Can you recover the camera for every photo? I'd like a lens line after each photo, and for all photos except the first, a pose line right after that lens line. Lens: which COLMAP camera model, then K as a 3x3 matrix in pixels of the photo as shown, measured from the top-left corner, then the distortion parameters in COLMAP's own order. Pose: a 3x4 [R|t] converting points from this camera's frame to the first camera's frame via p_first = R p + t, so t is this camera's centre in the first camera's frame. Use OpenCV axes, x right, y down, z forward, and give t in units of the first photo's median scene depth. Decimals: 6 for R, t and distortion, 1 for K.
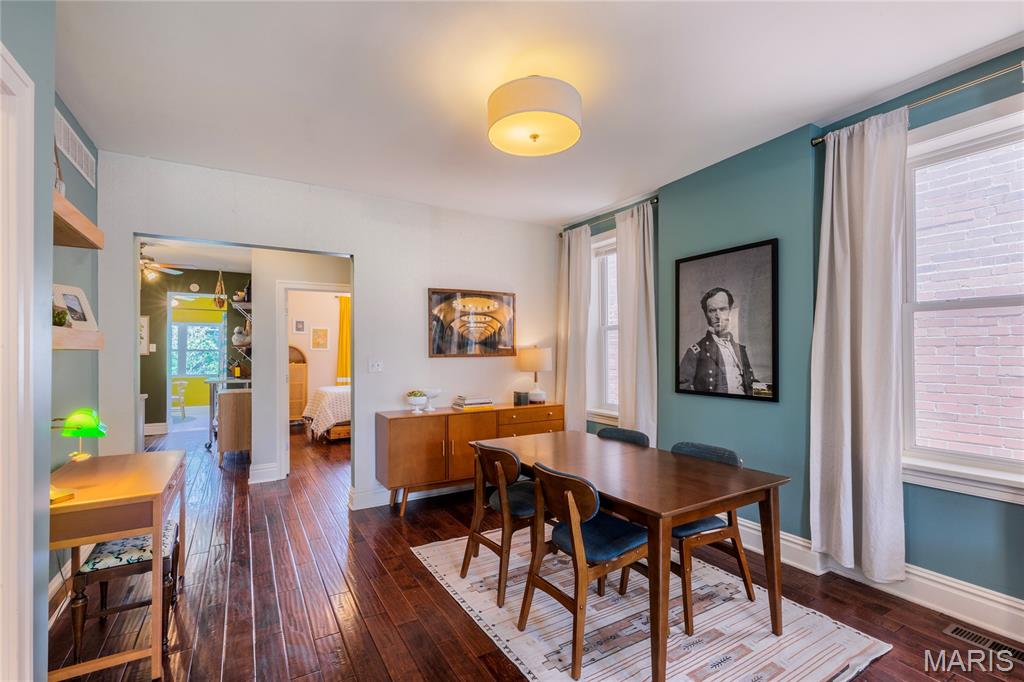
lens RADIAL K [[456.5, 0, 513.3], [0, 456.5, 348.0], [0, 0, 1]] dist [0.002175, -0.000057]
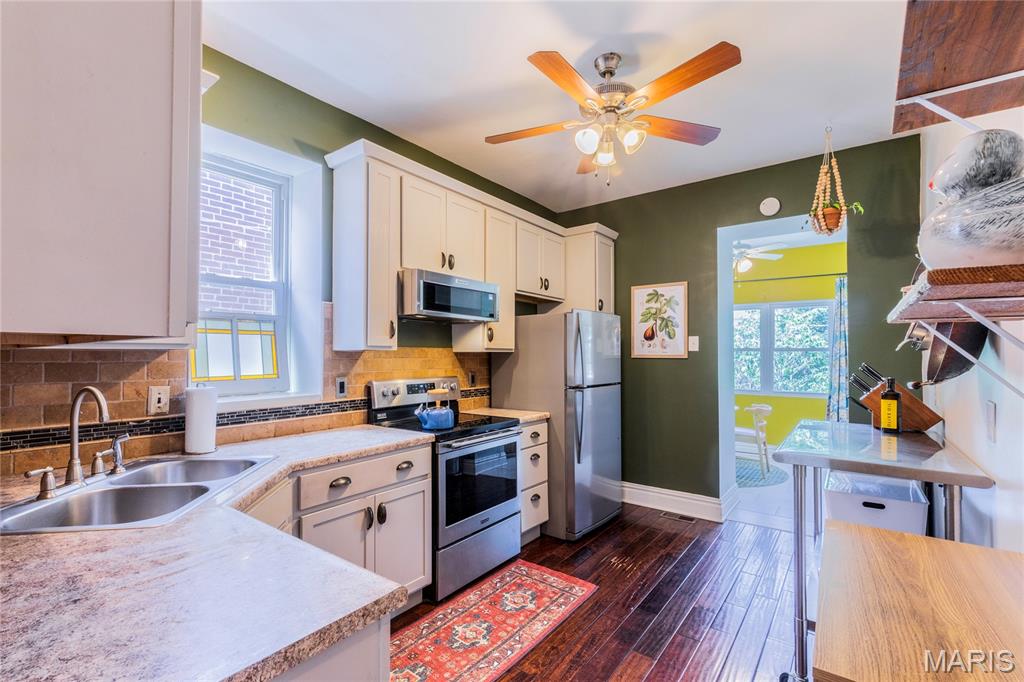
lens RADIAL K [[456.5, 0, 513.3], [0, 456.5, 348.0], [0, 0, 1]] dist [0.002175, -0.000057]
pose [[0.380426, -0.013505, -0.924713, -0.781768], [0.007782, 0.999905, -0.011402, 0.015777], [0.924778, -0.002858, 0.380495, 1.223254]]
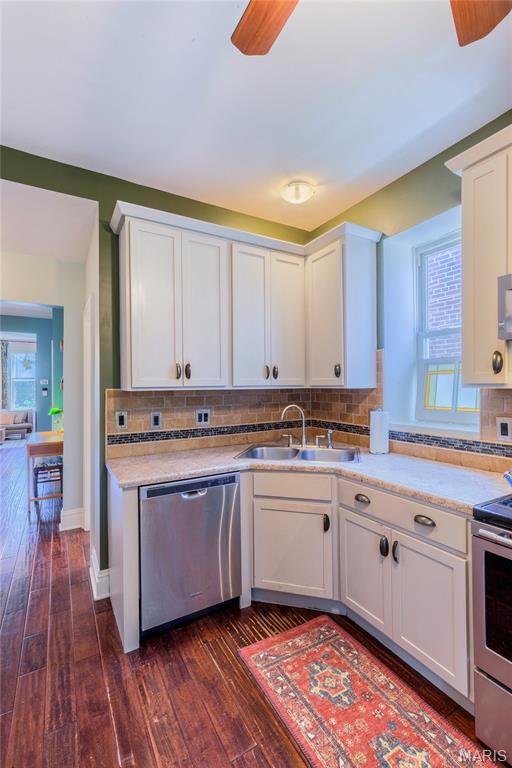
lens RADIAL K [[342.4, 0, 258.9], [0, 342.4, 385.7], [0, 0, 1]] dist [0.002175, -0.000057]
pose [[-0.999892, 0.013422, 0.006057, -1.187363], [0.013414, 0.999909, -0.001412, 0.003516], [-0.006076, -0.001331, -0.999981, 1.699667]]
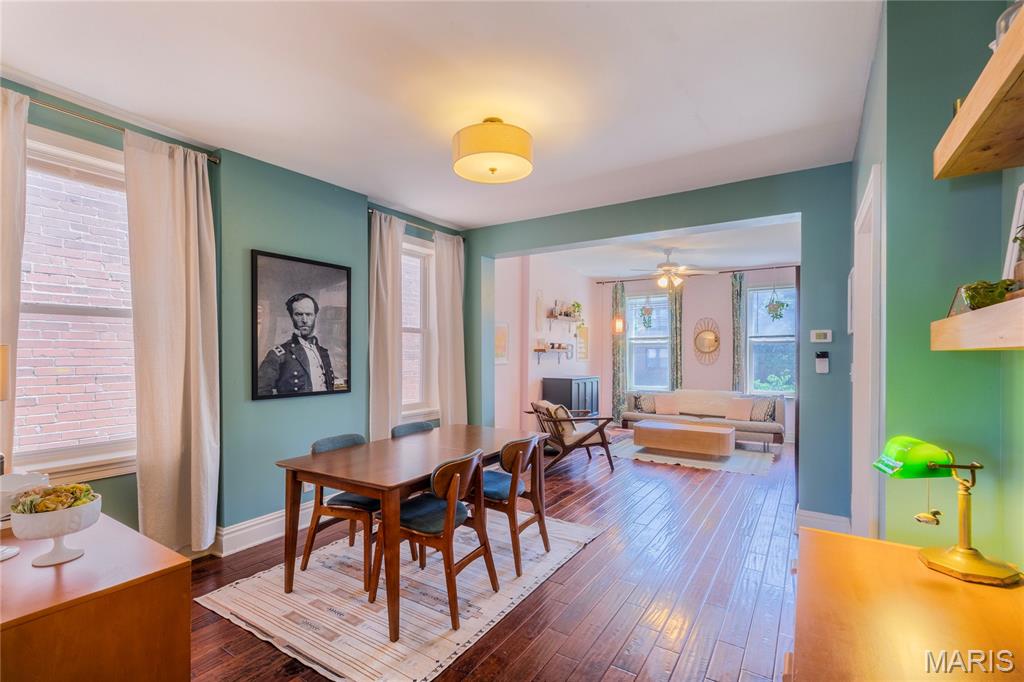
lens RADIAL K [[460.0, 0, 512.0], [0, 460.0, 352.6], [0, 0, 1]] dist [0.001681, -0.000305]
pose [[-0.440251, 0.007200, 0.897846, -0.615171], [-0.004585, 0.999937, -0.010267, 0.011731], [-0.897863, -0.008637, -0.440190, 0.879404]]
